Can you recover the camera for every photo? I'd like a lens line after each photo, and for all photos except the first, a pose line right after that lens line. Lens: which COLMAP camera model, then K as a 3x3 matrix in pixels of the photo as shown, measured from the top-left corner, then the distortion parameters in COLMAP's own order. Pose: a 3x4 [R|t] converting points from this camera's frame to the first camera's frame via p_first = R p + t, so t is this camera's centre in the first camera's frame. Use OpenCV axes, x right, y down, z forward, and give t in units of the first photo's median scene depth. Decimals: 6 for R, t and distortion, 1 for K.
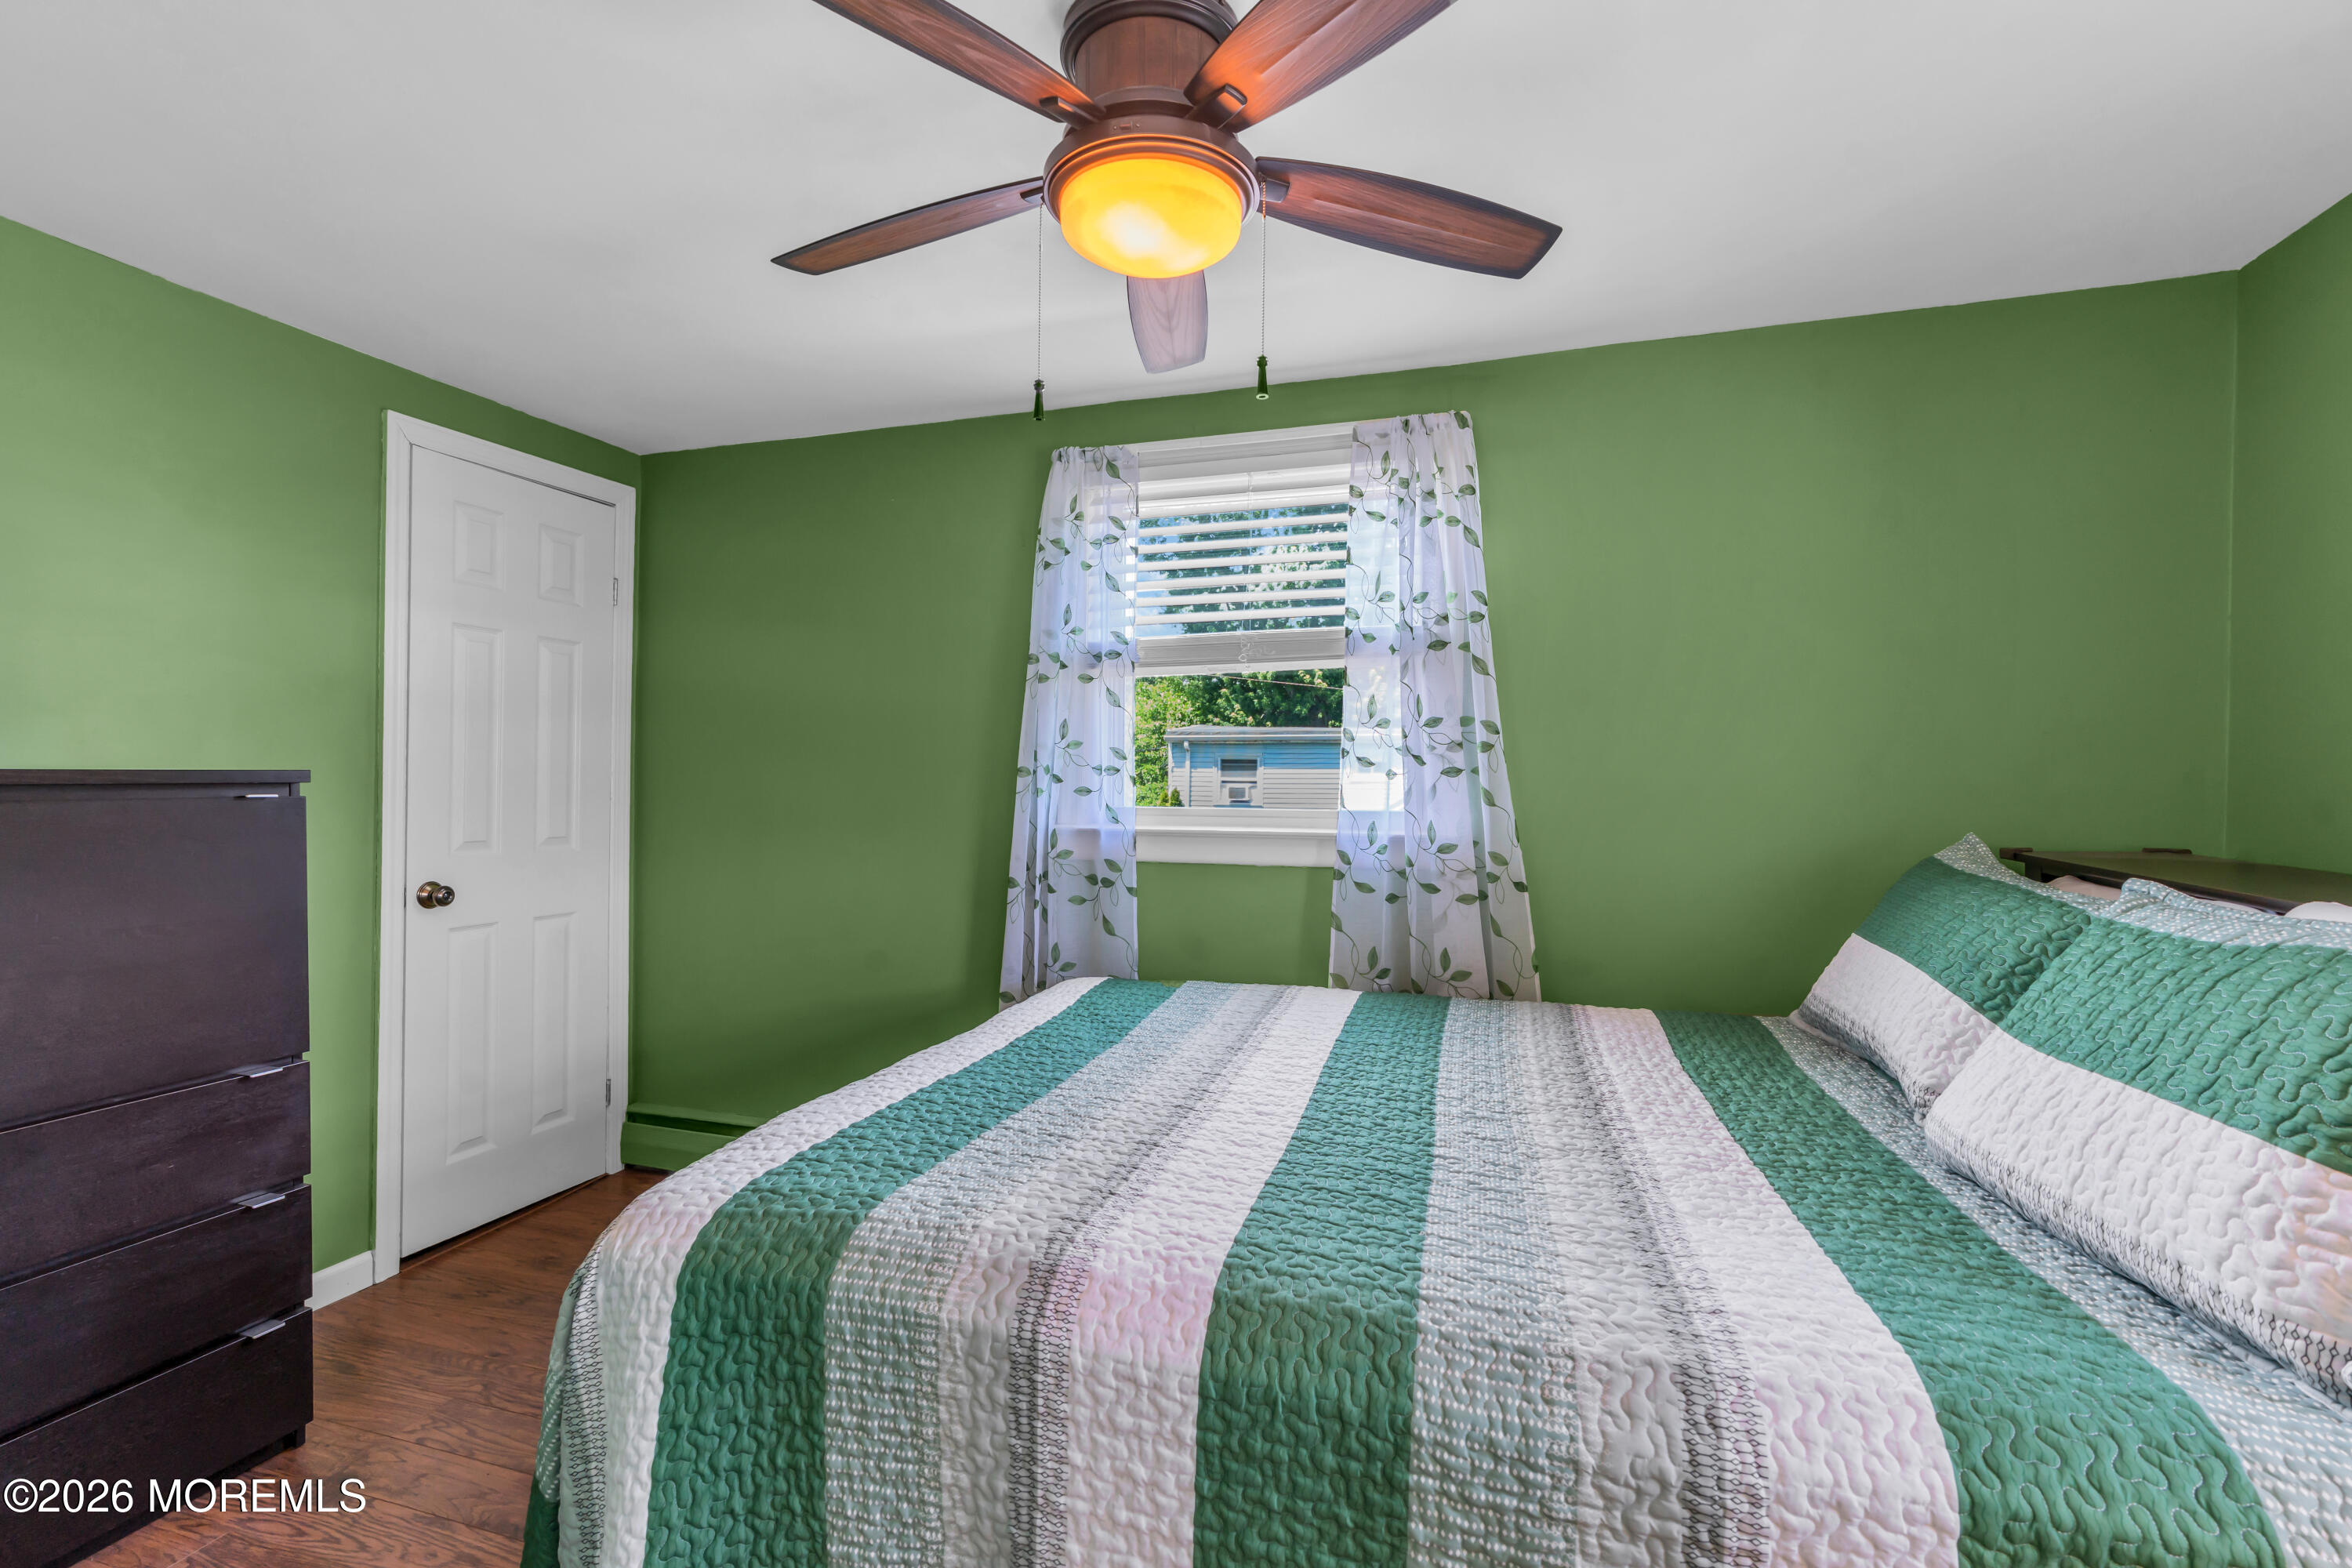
lens RADIAL K [[1067.2, 0, 1174.5], [0, 1067.2, 793.6], [0, 0, 1]] dist [0.009718, -0.002567]
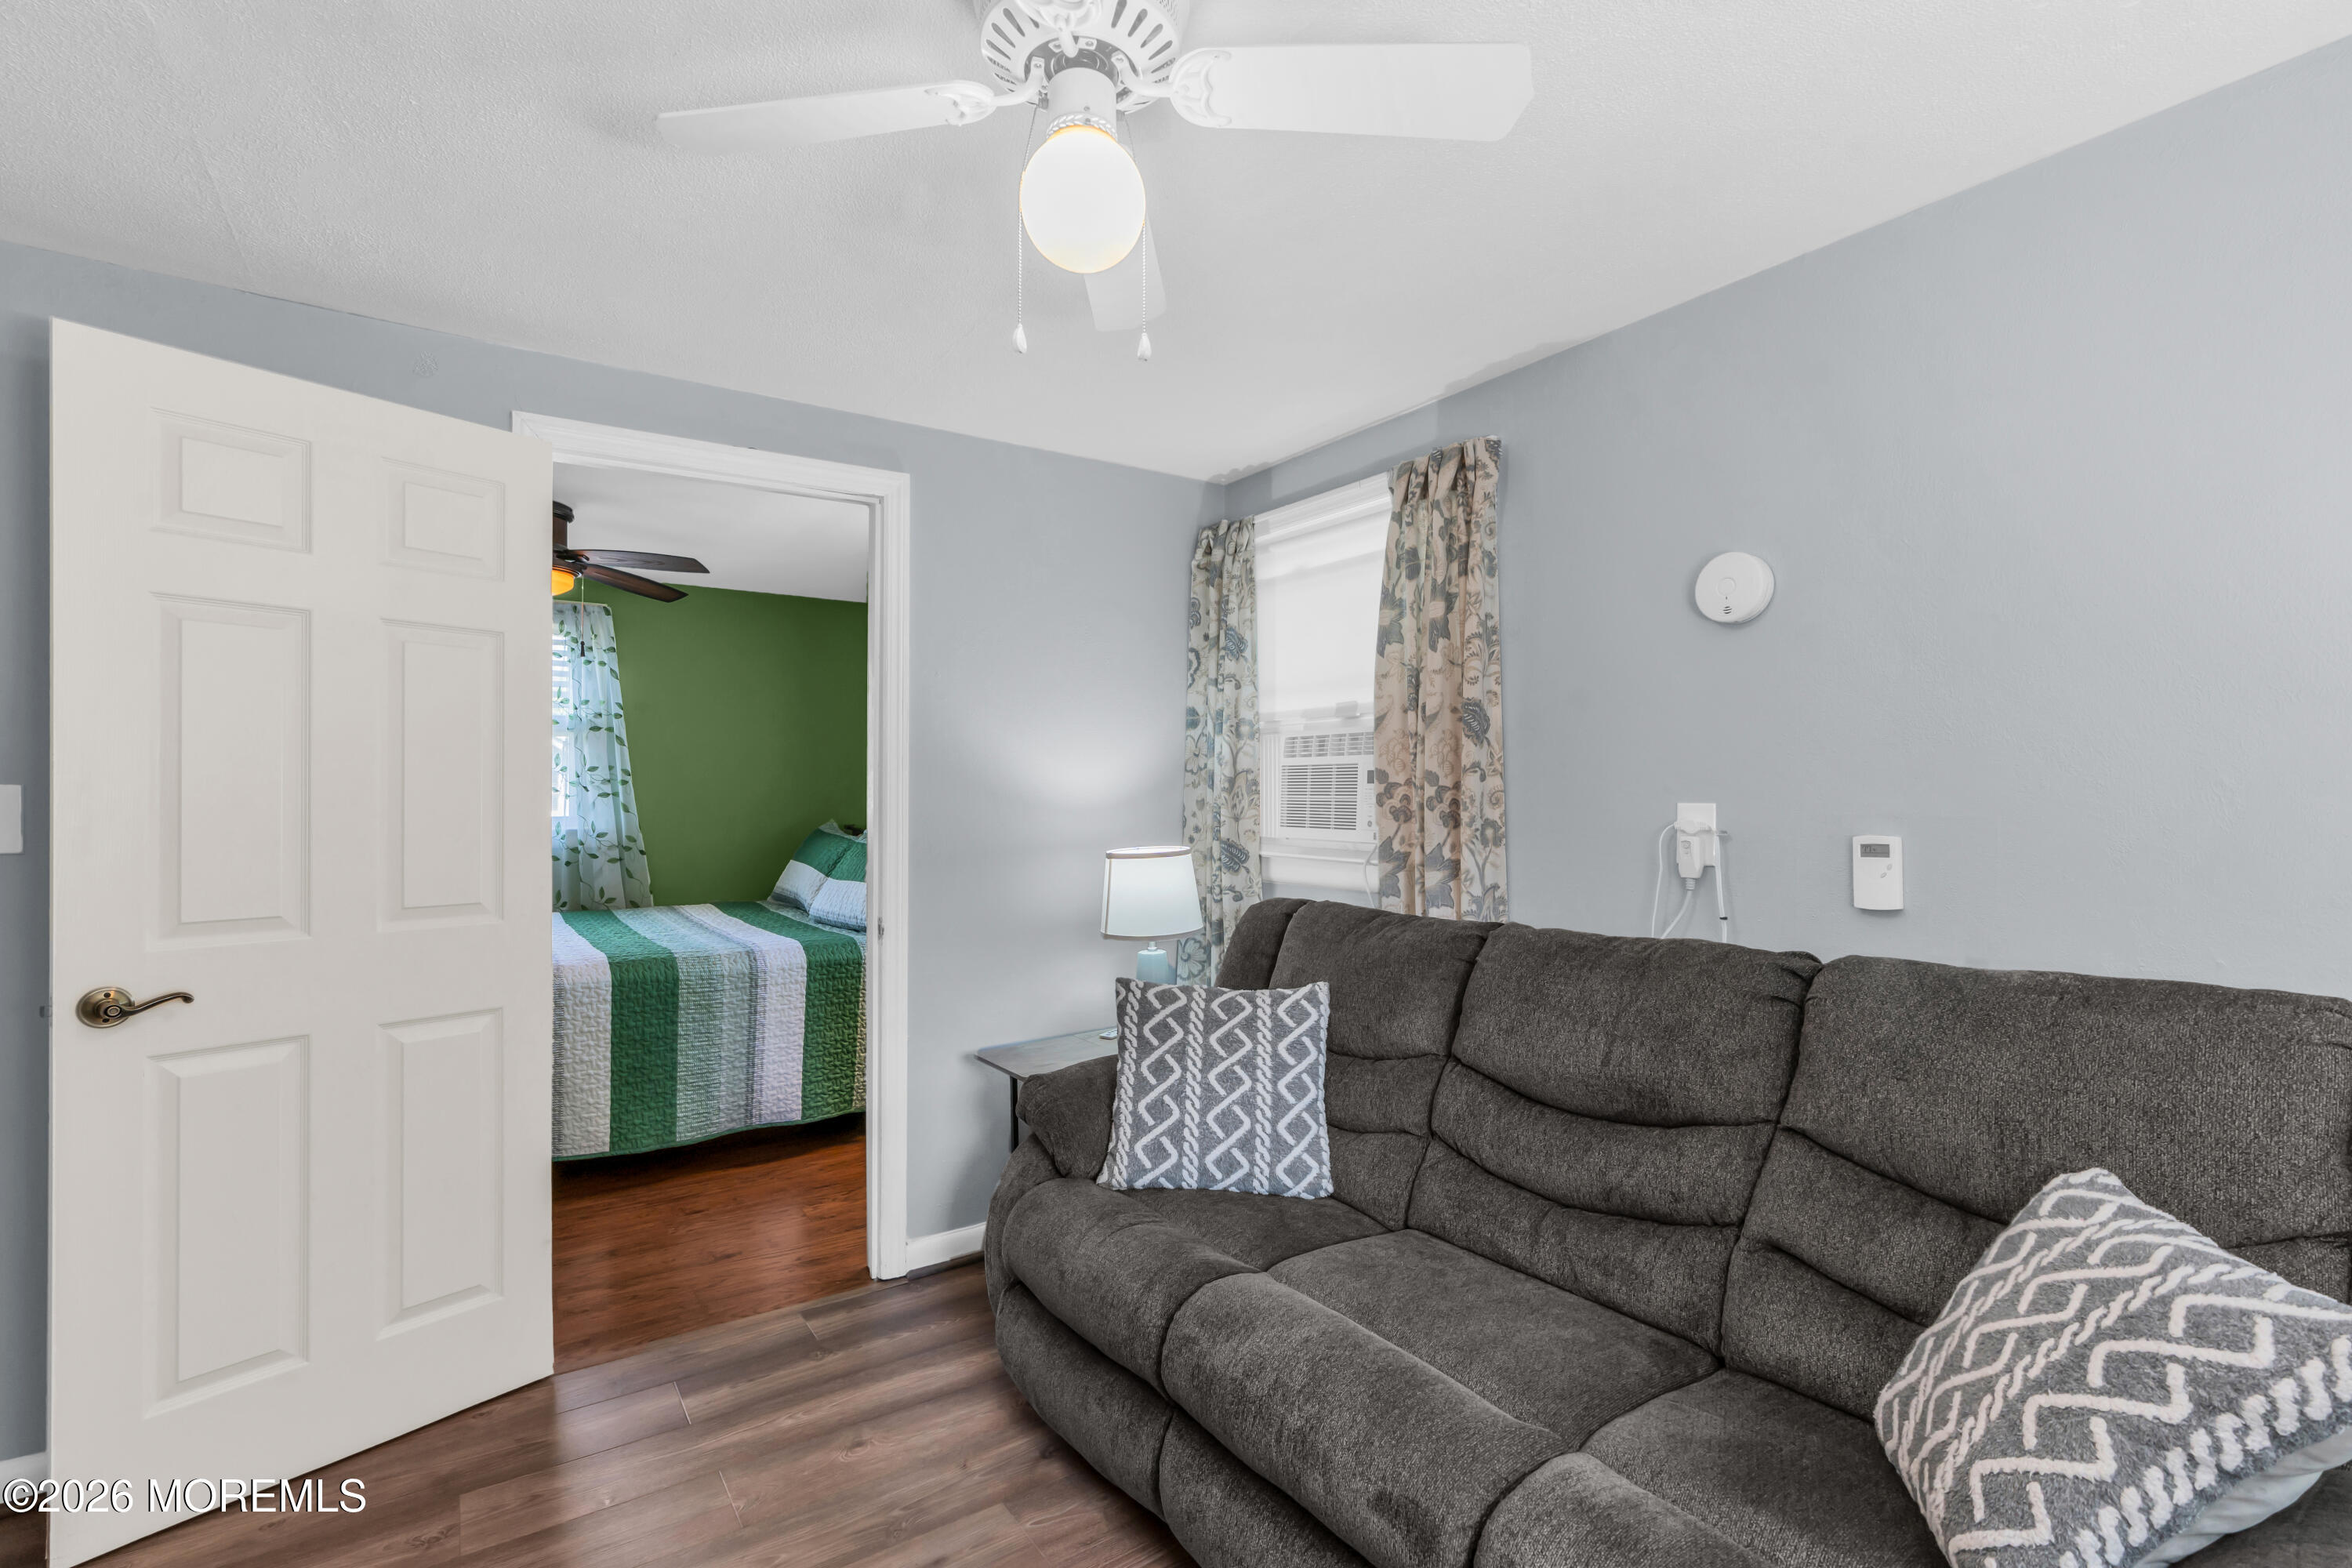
lens RADIAL K [[1067.2, 0, 1177.2], [0, 1067.2, 792.9], [0, 0, 1]] dist [0.009718, -0.002567]
pose [[0.624227, -0.005238, 0.781225, -0.604812], [0.008938, 0.999960, -0.000437, -0.013862], [-0.781192, 0.007255, 0.624249, -1.014192]]
